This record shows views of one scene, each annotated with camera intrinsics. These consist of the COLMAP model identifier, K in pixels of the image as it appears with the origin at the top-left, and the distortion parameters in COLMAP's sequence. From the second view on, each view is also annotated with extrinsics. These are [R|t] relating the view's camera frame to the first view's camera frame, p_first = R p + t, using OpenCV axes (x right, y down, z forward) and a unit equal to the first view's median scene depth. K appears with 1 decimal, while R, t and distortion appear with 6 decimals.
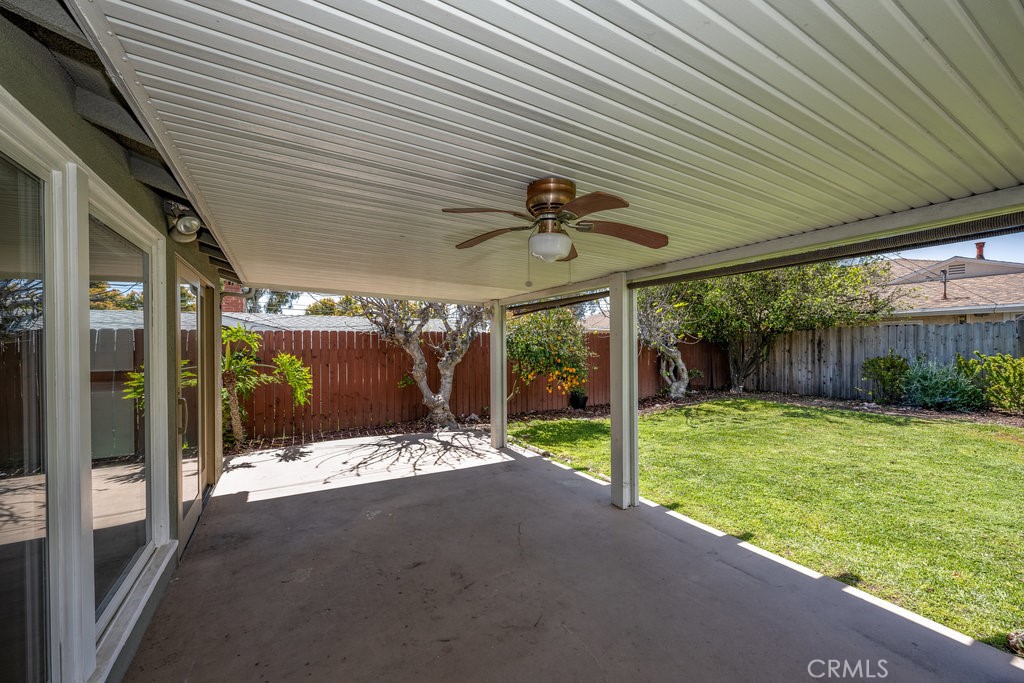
lens RADIAL K [[411.1, 0, 501.8], [0, 411.1, 343.6], [0, 0, 1]] dist [-0.001412, -0.000492]
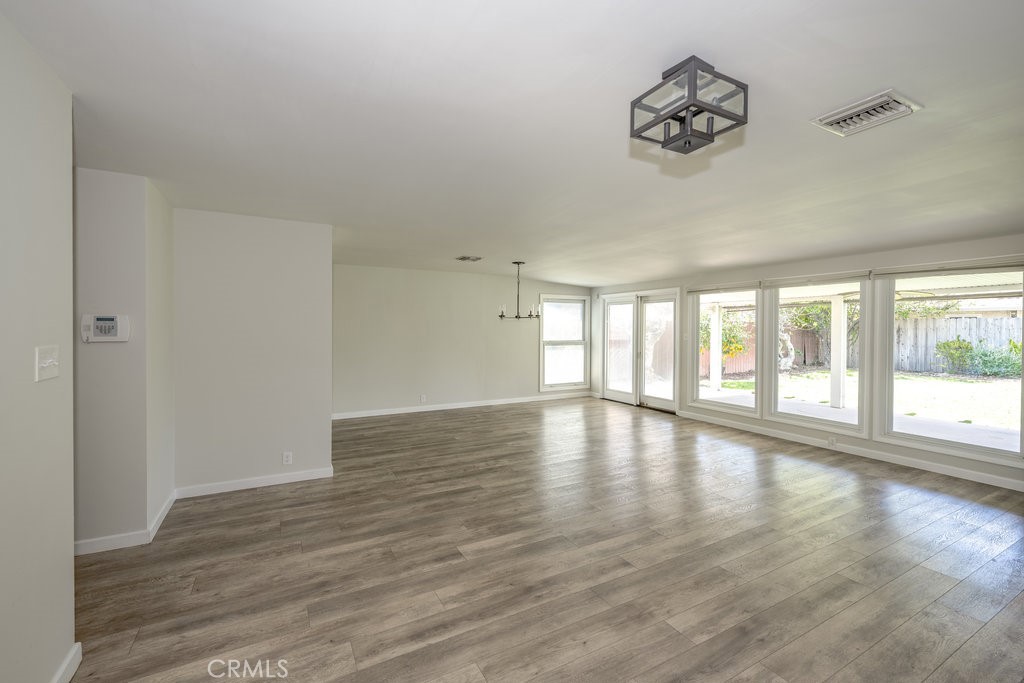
lens RADIAL K [[411.1, 0, 486.0], [0, 411.1, 330.2], [0, 0, 1]] dist [-0.001412, -0.000492]
pose [[0.997773, 0.008991, -0.066096, -0.523620], [-0.008848, 0.999958, 0.002455, 0.007297], [0.066115, -0.001865, 0.997810, -0.463507]]
